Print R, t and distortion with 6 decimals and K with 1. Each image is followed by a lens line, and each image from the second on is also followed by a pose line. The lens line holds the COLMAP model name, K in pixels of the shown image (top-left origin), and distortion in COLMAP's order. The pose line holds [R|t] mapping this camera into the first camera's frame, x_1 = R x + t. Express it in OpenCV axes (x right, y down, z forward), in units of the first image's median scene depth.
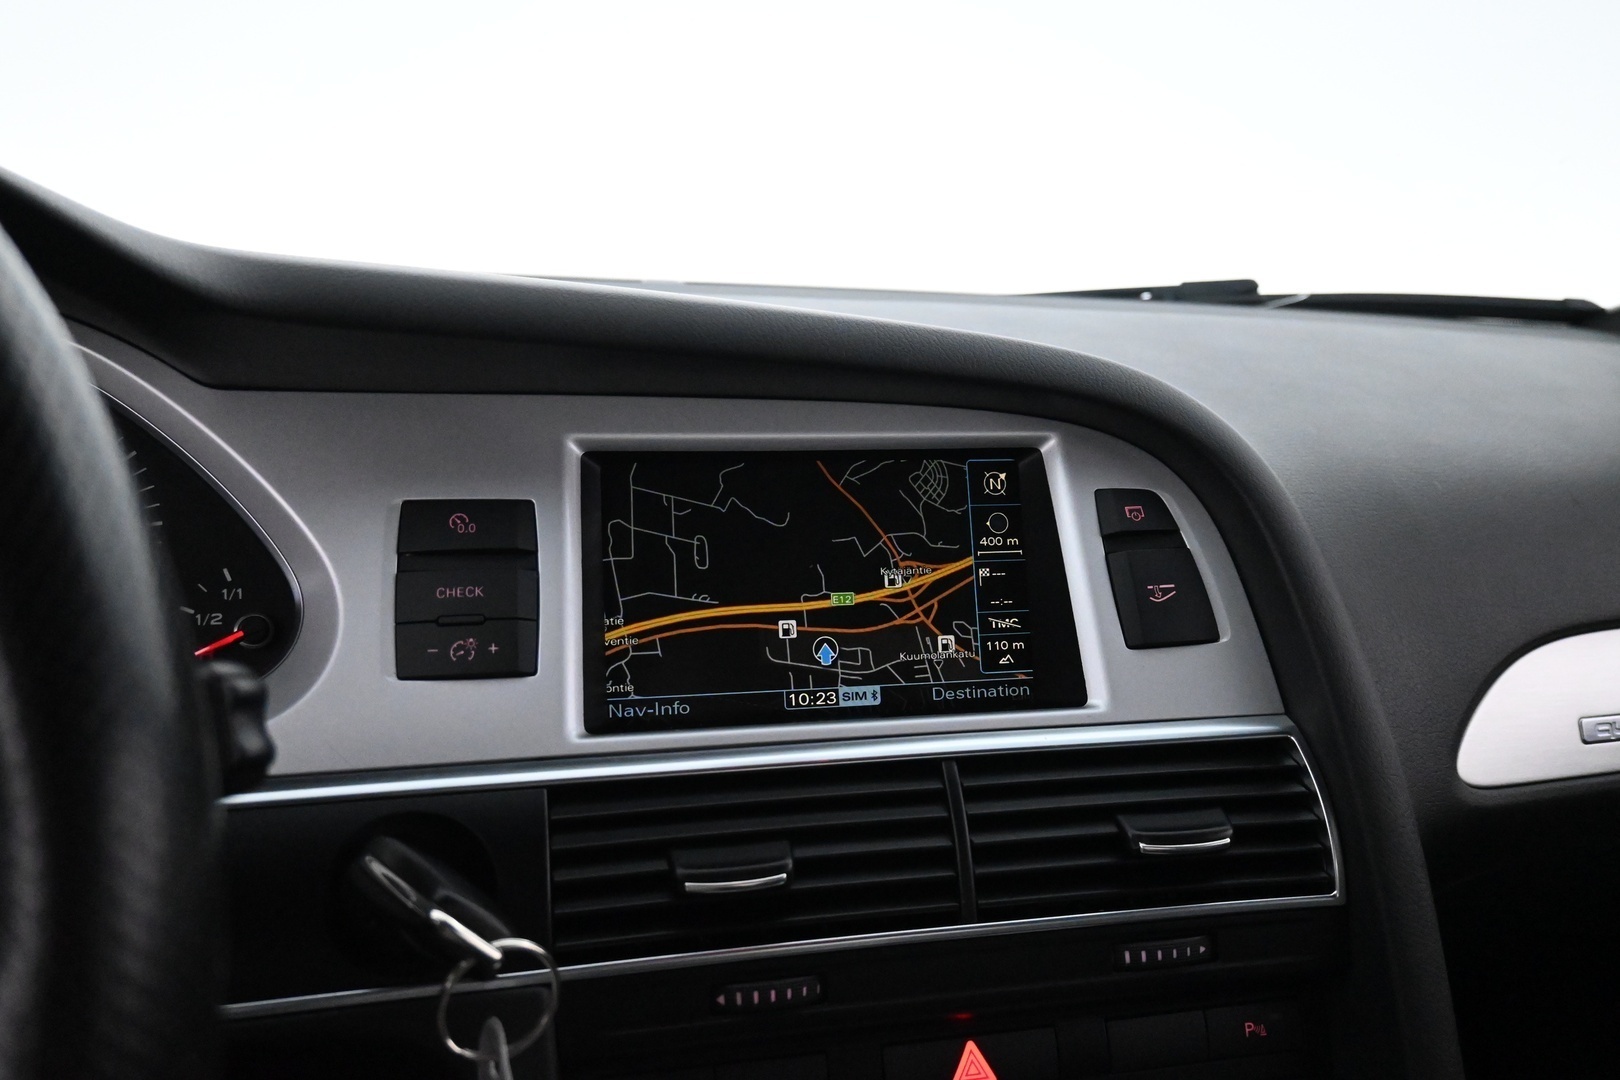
lens RADIAL K [[1205.3, 0, 810.0], [0, 1205.3, 540.0], [0, 0, 1]] dist [-0.019423, 0.000250]
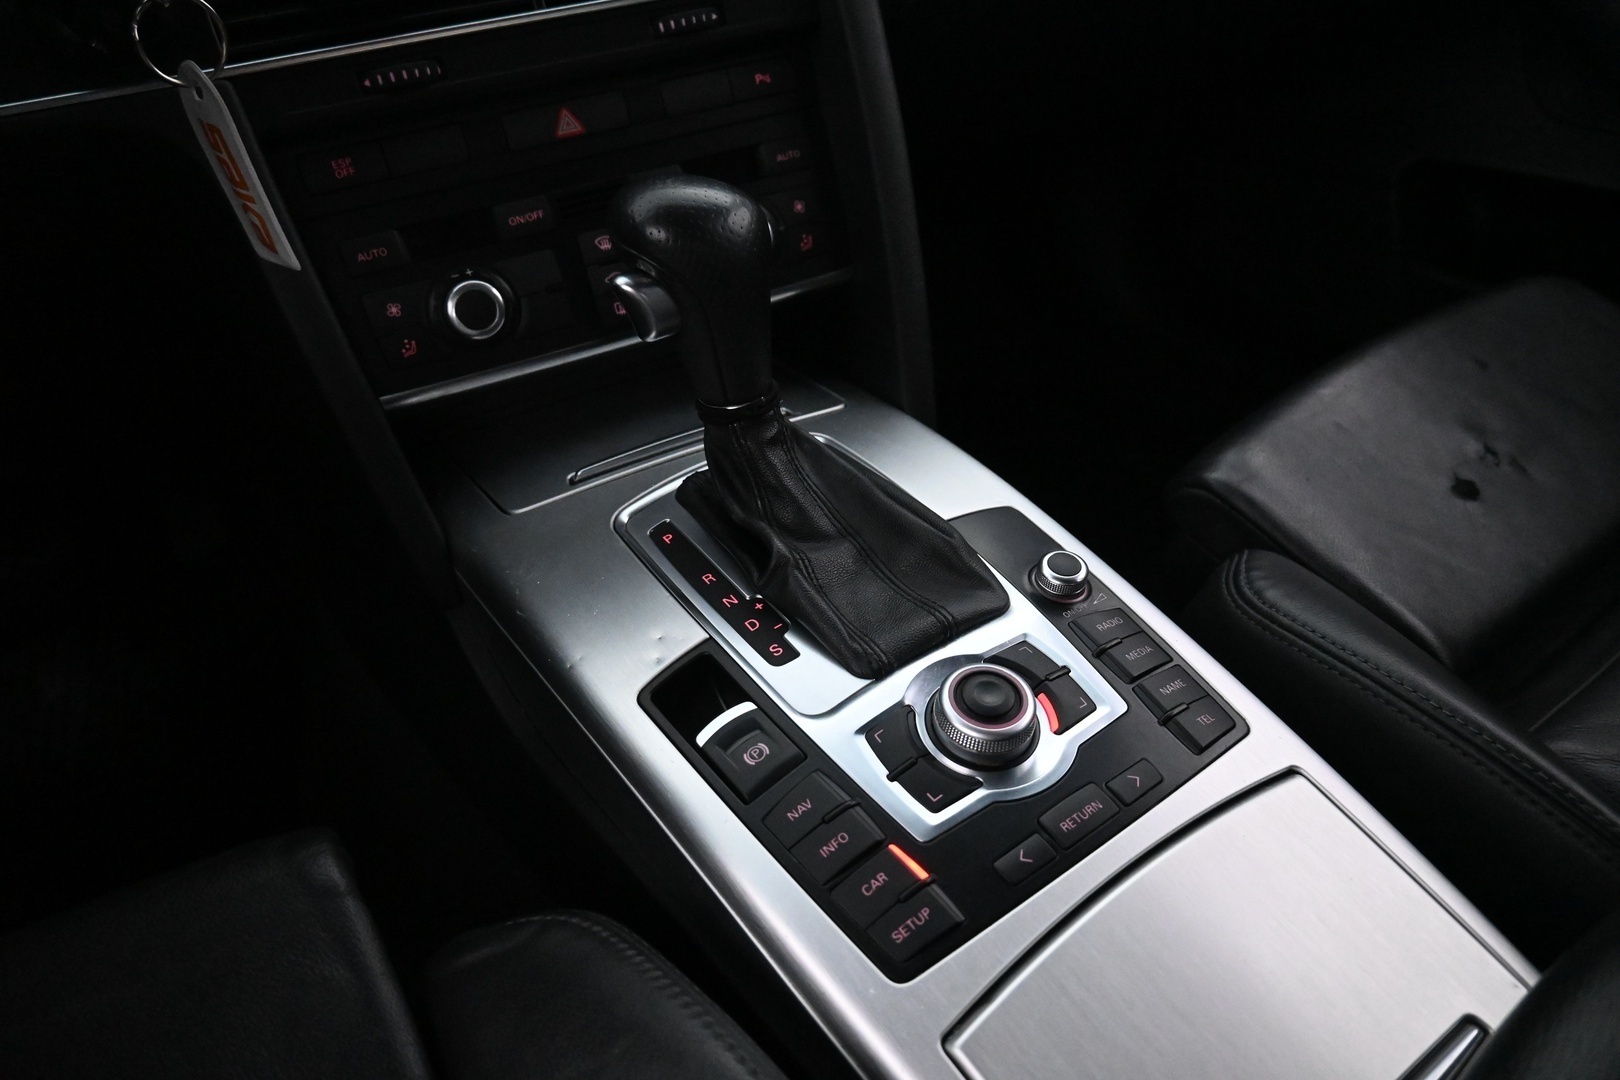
lens RADIAL K [[1099.0, 0, 810.0], [0, 1099.0, 540.0], [0, 0, 1]] dist [-0.004677, -0.001179]
pose [[0.958405, -0.225986, 0.174329, 0.070057], [0.123963, 0.879769, 0.458954, 0.305237], [-0.257087, -0.418254, 0.871189, -0.418420]]
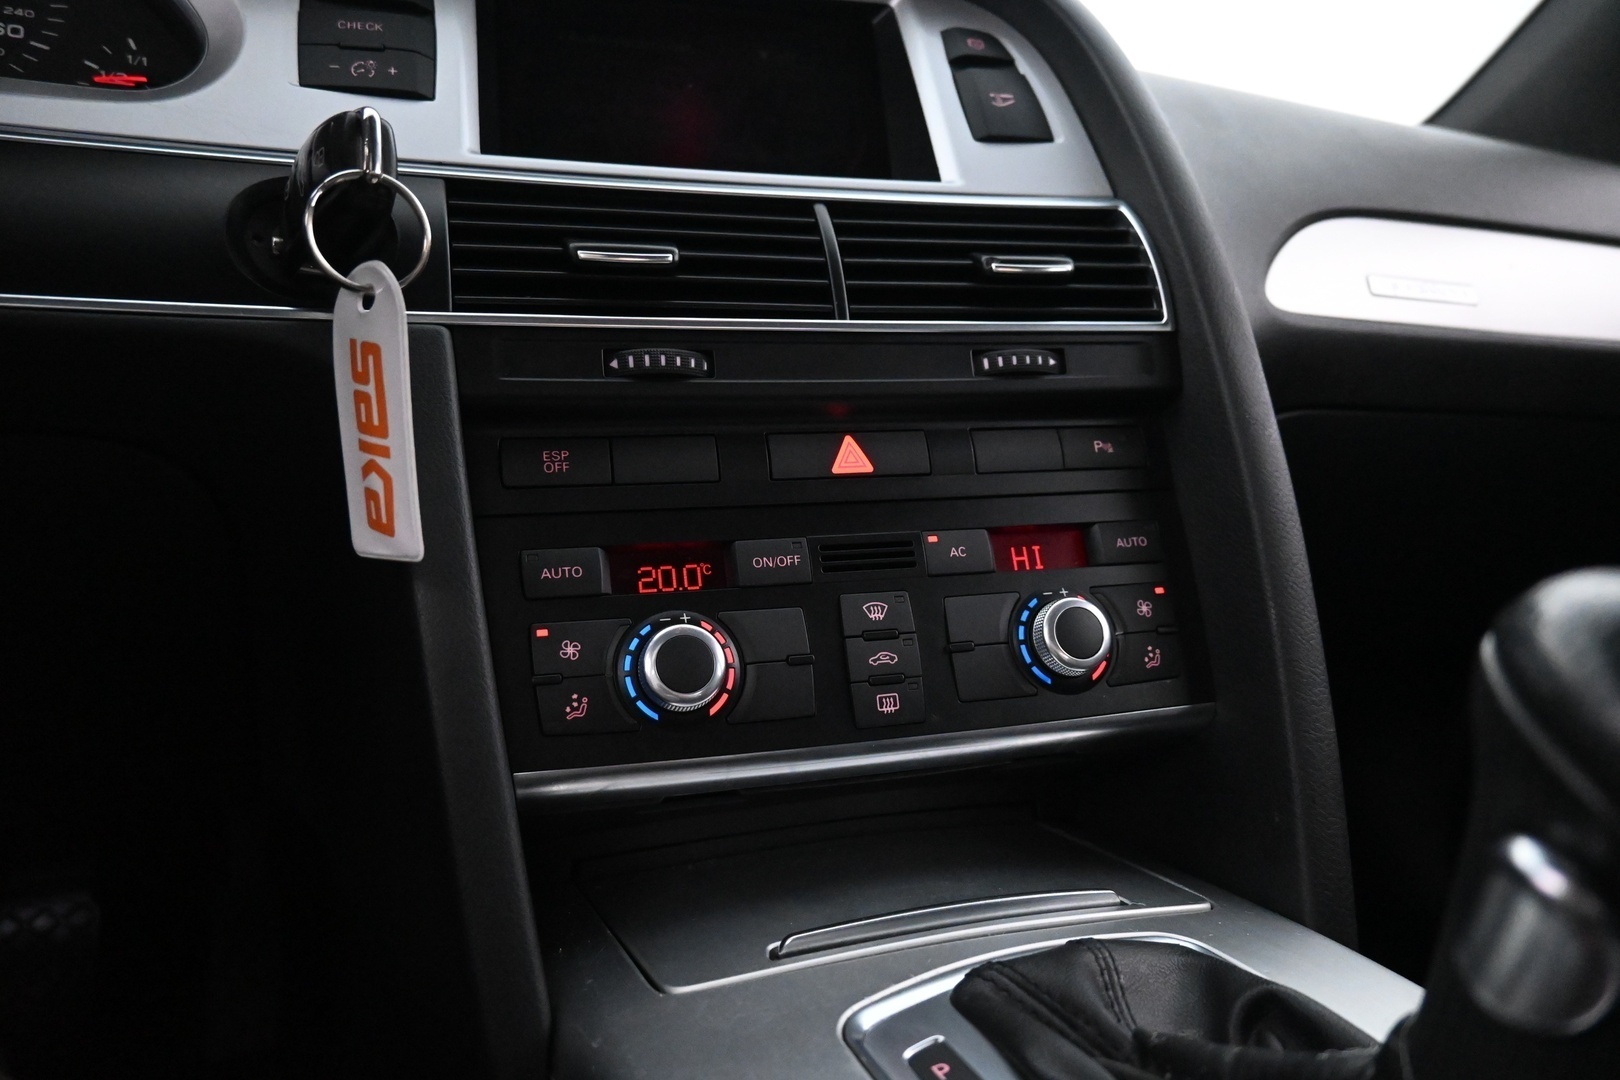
lens RADIAL K [[1099.0, 0, 810.0], [0, 1099.0, 540.0], [0, 0, 1]] dist [-0.004677, -0.001179]
pose [[0.995092, -0.030918, 0.094003, 0.002555], [0.036752, 0.997462, -0.060982, 0.562012], [-0.091879, 0.064137, 0.993703, 0.018287]]
